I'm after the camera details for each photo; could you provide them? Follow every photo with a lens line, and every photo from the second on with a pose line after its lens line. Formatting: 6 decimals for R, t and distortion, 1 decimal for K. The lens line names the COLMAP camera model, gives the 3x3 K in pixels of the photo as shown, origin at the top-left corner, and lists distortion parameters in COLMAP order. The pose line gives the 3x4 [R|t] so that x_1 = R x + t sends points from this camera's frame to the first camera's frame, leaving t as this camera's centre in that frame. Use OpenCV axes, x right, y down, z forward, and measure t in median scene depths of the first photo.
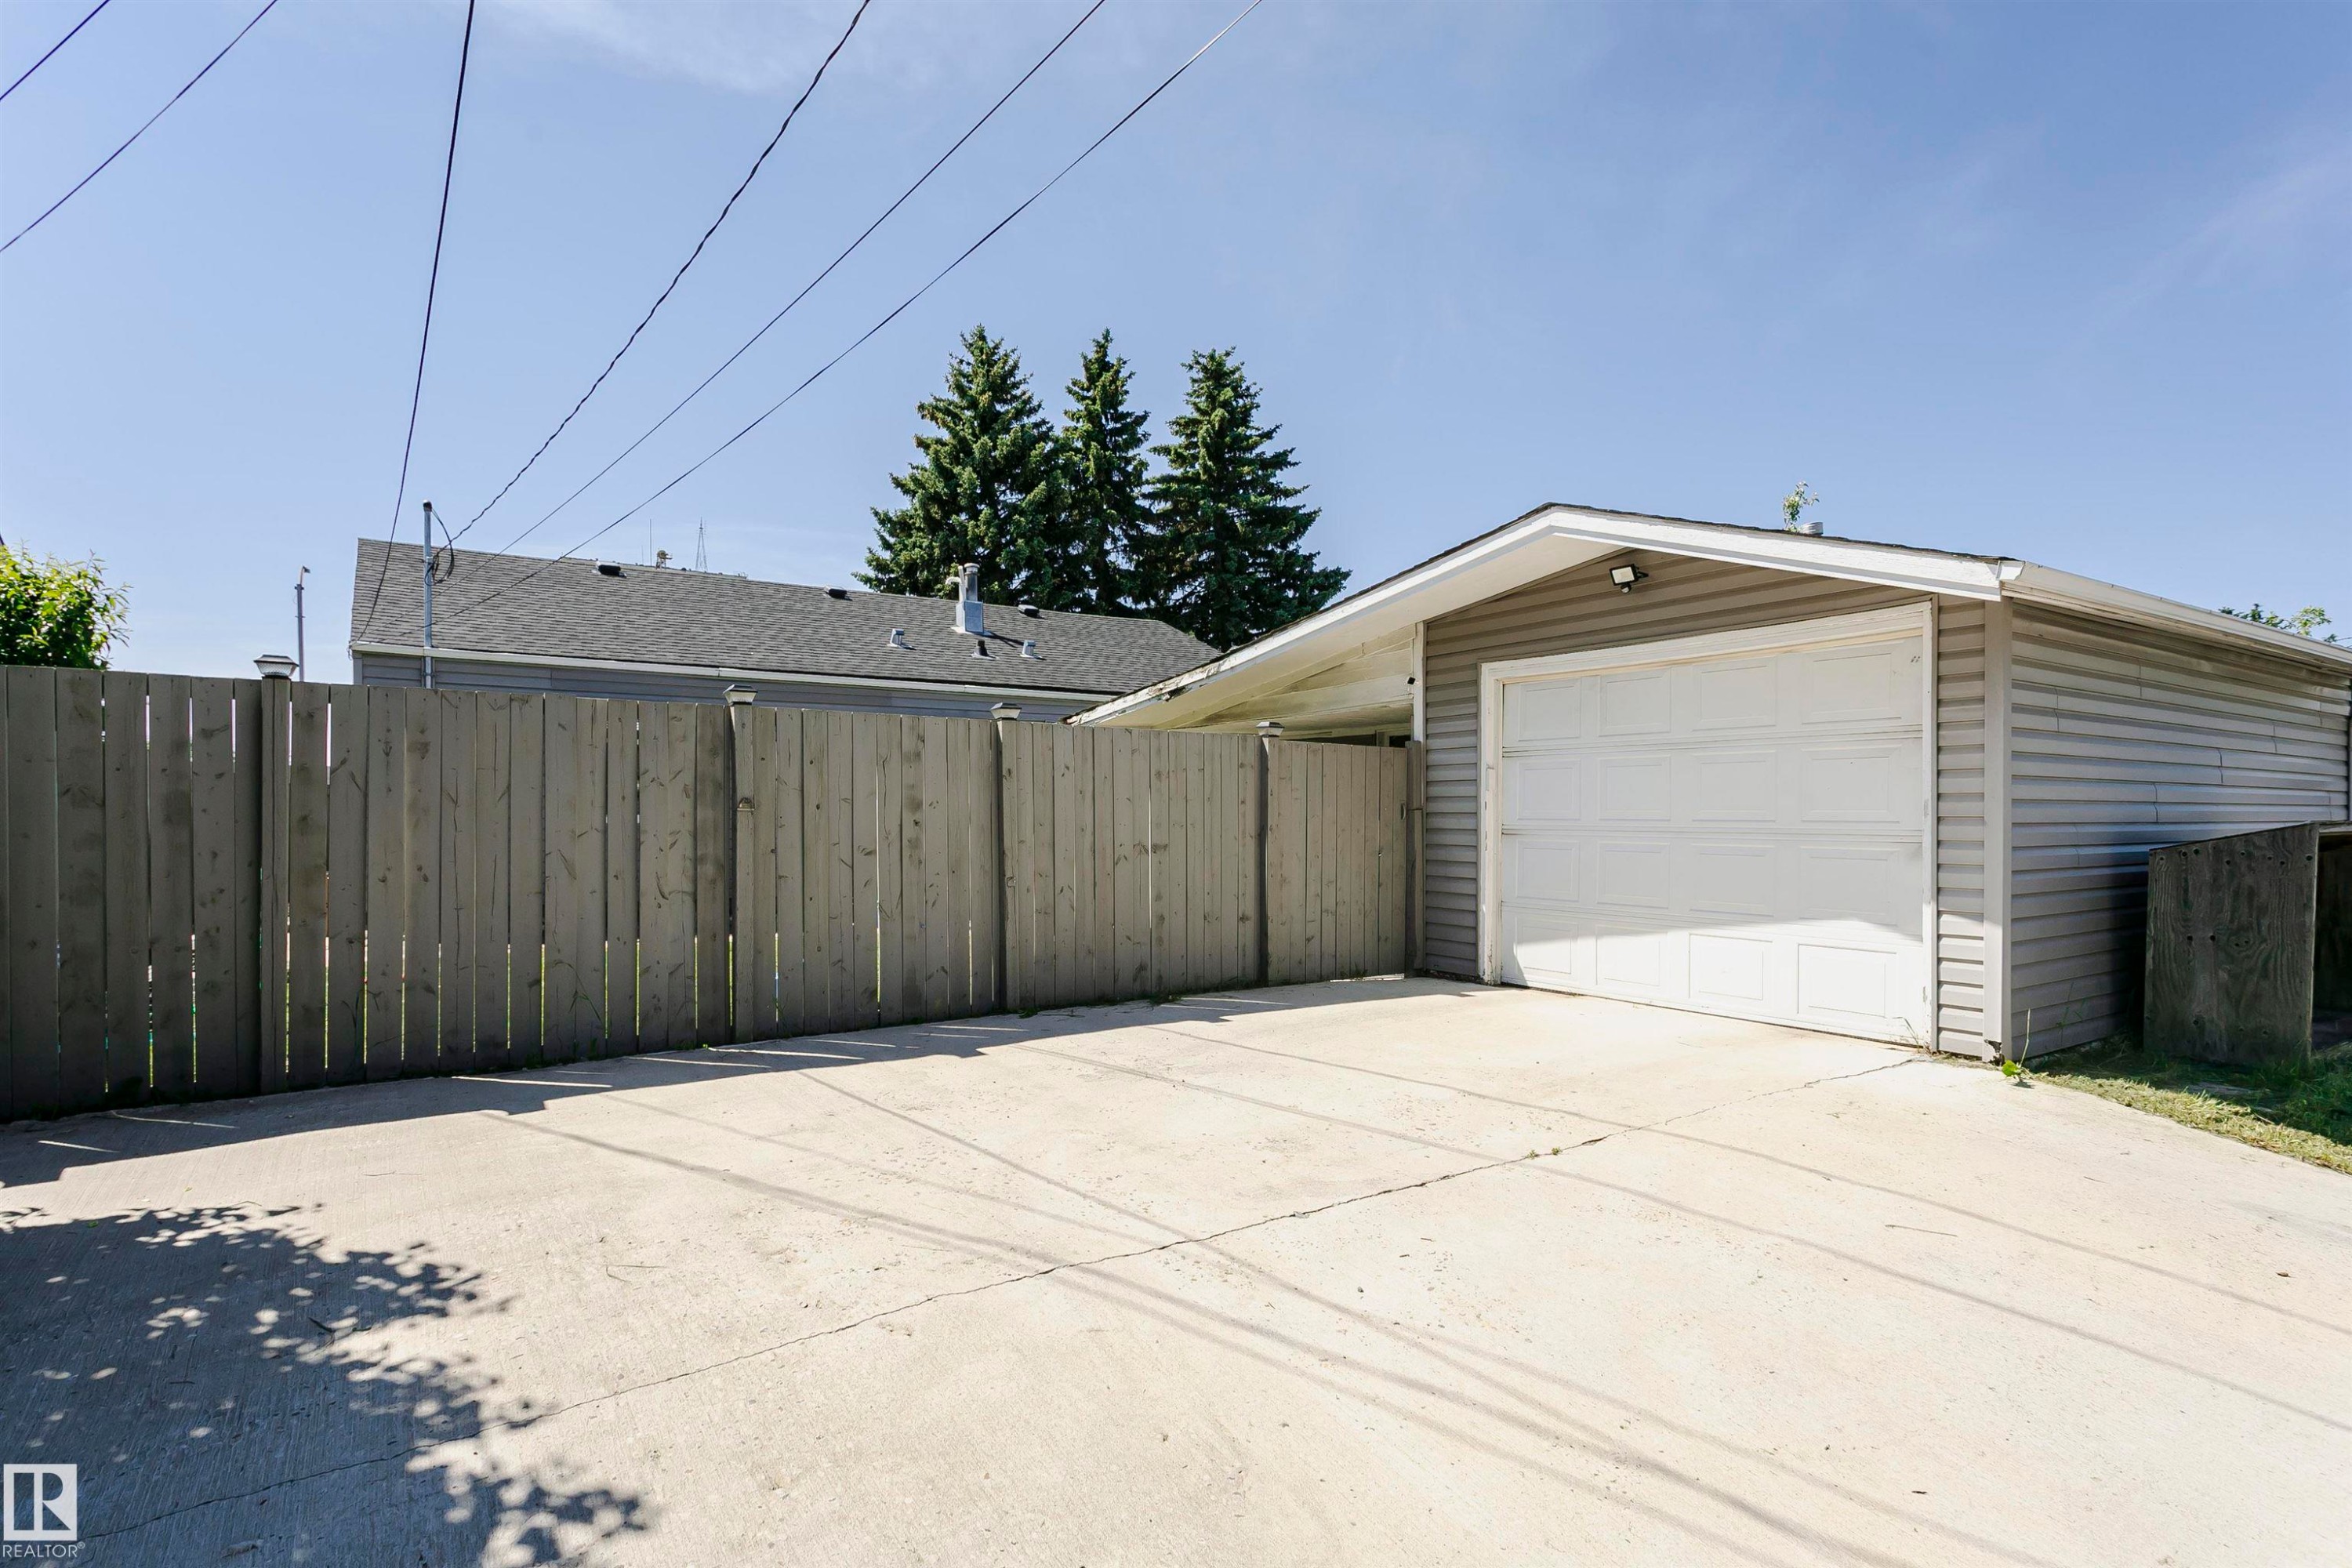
lens RADIAL K [[1234.4, 0, 1176.7], [0, 1234.4, 841.1], [0, 0, 1]] dist [-0.044339, 0.000502]
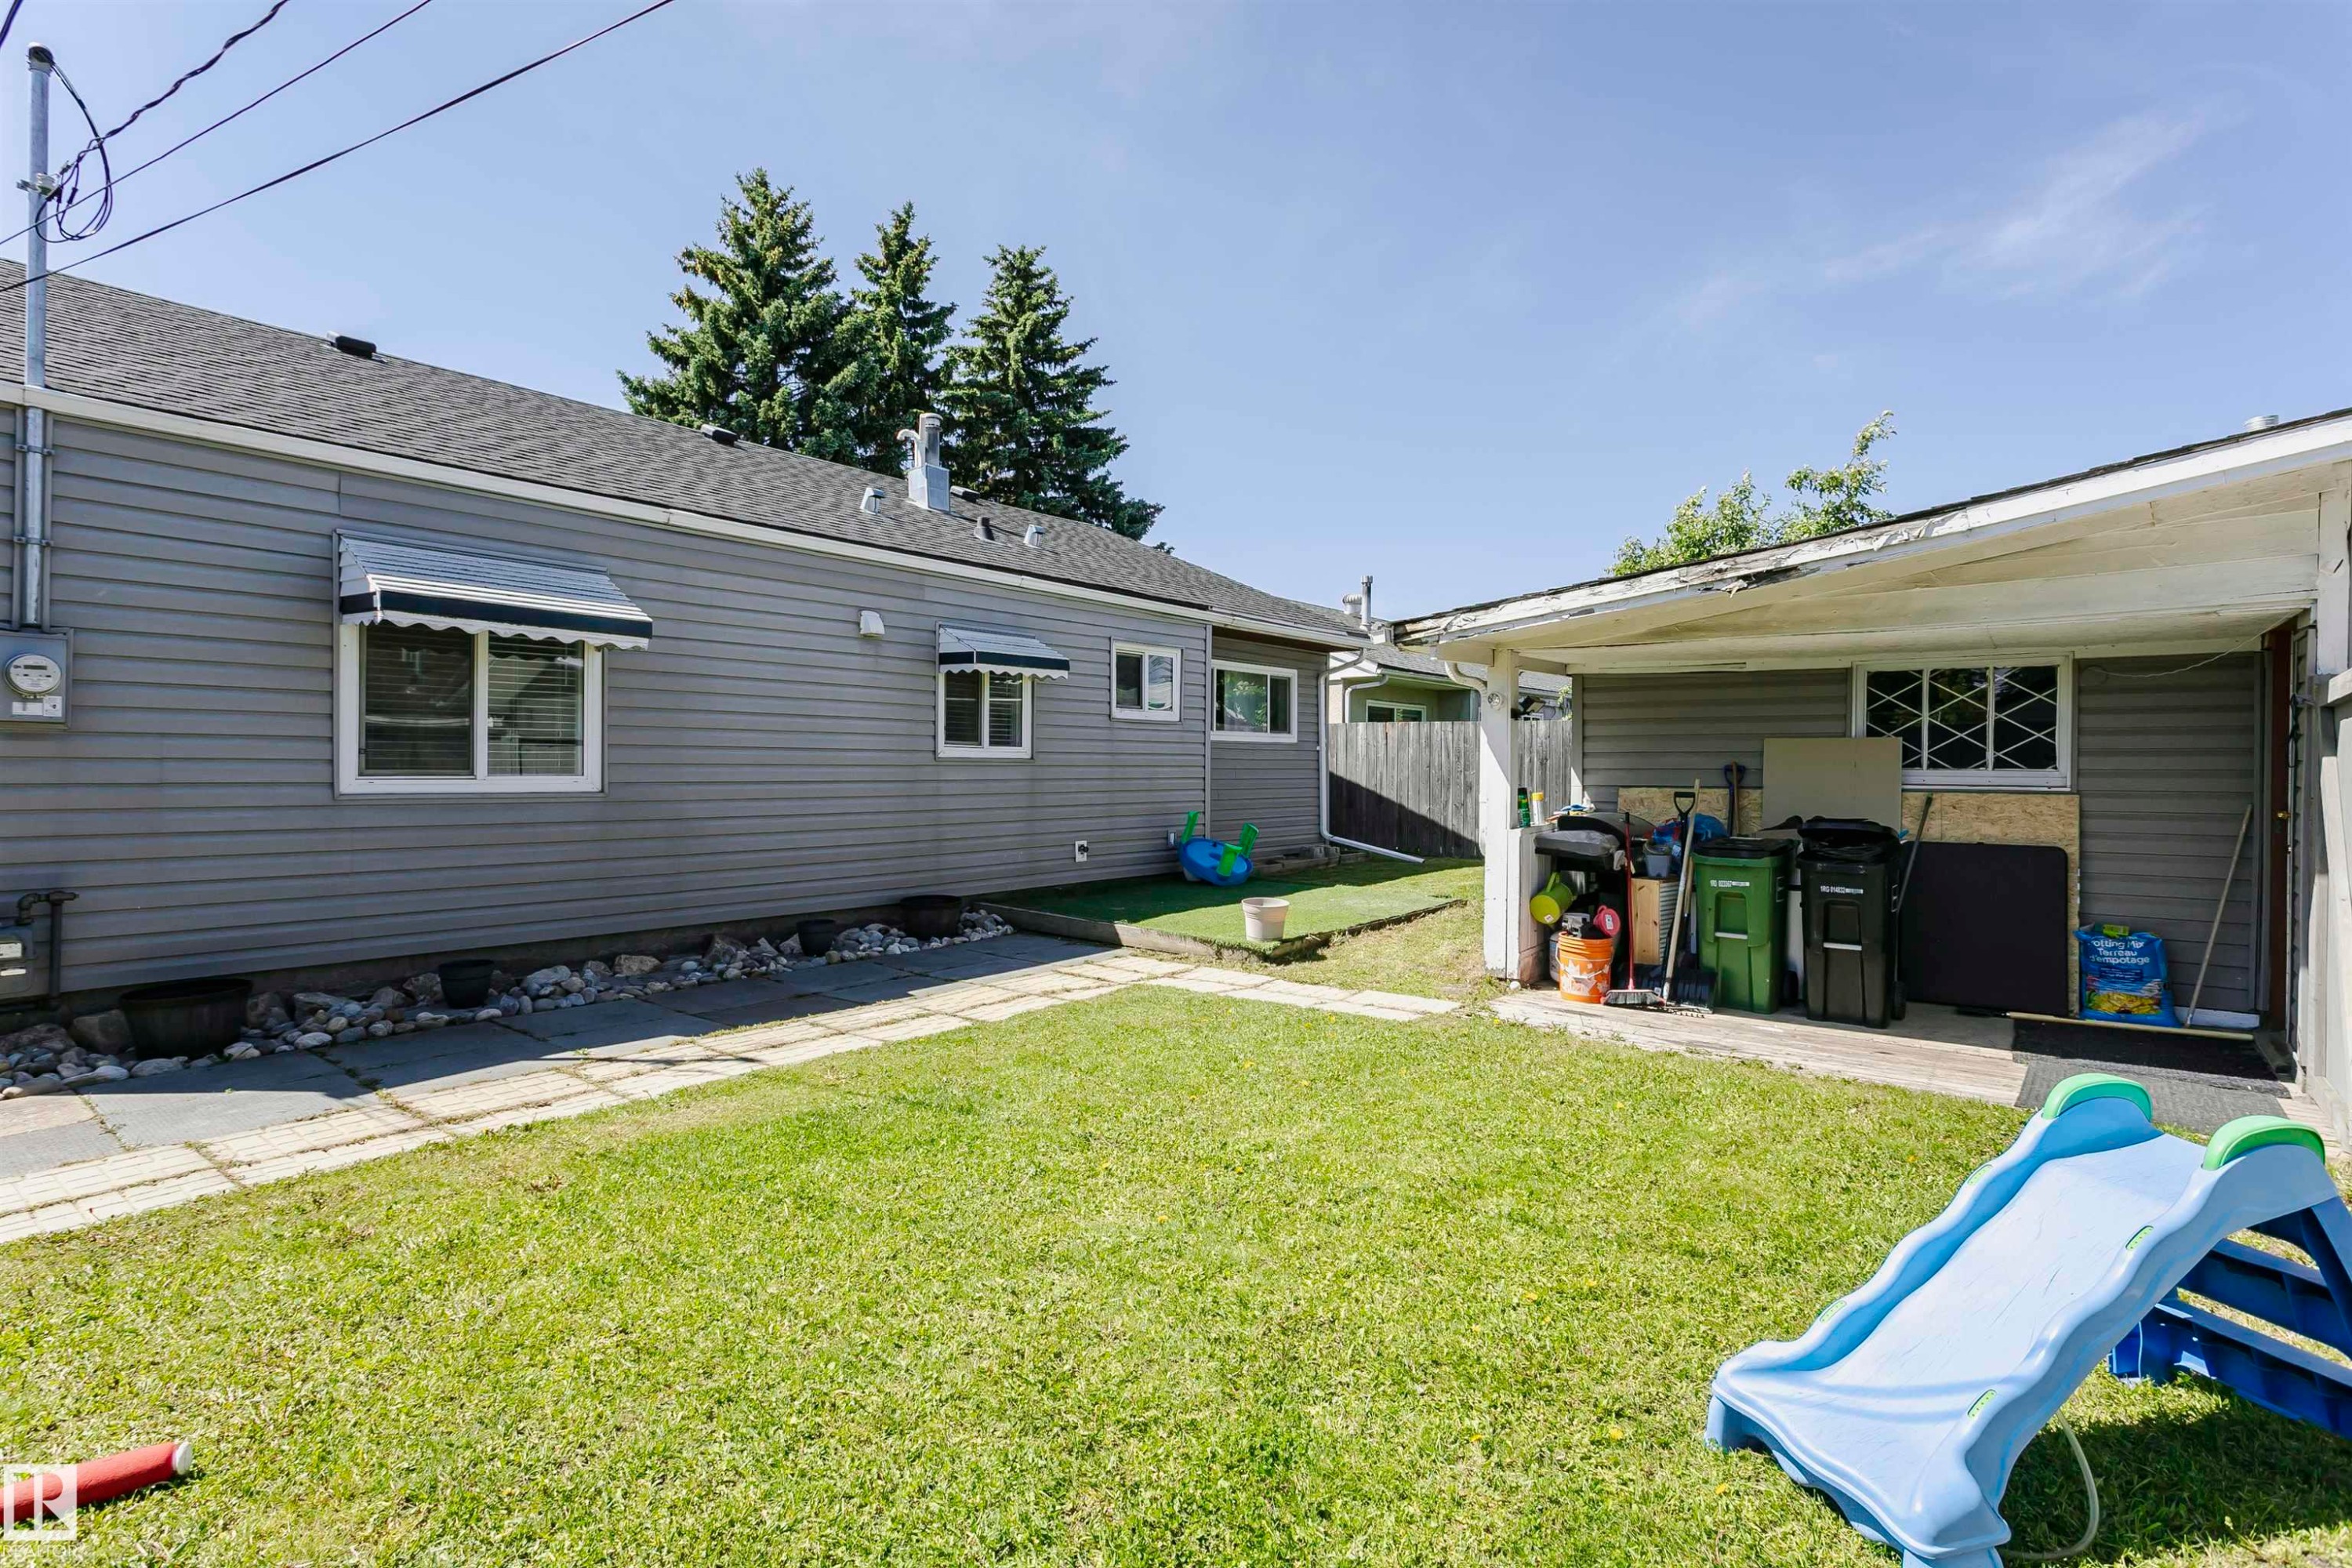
lens RADIAL K [[1154.7, 0, 1172.1], [0, 1154.7, 766.3], [0, 0, 1]] dist [0.004290, 0.001411]
pose [[0.954021, 0.012628, 0.299474, -0.121829], [-0.008937, 0.999866, -0.013688, -0.006868], [-0.299606, 0.010383, 0.954006, 0.165949]]
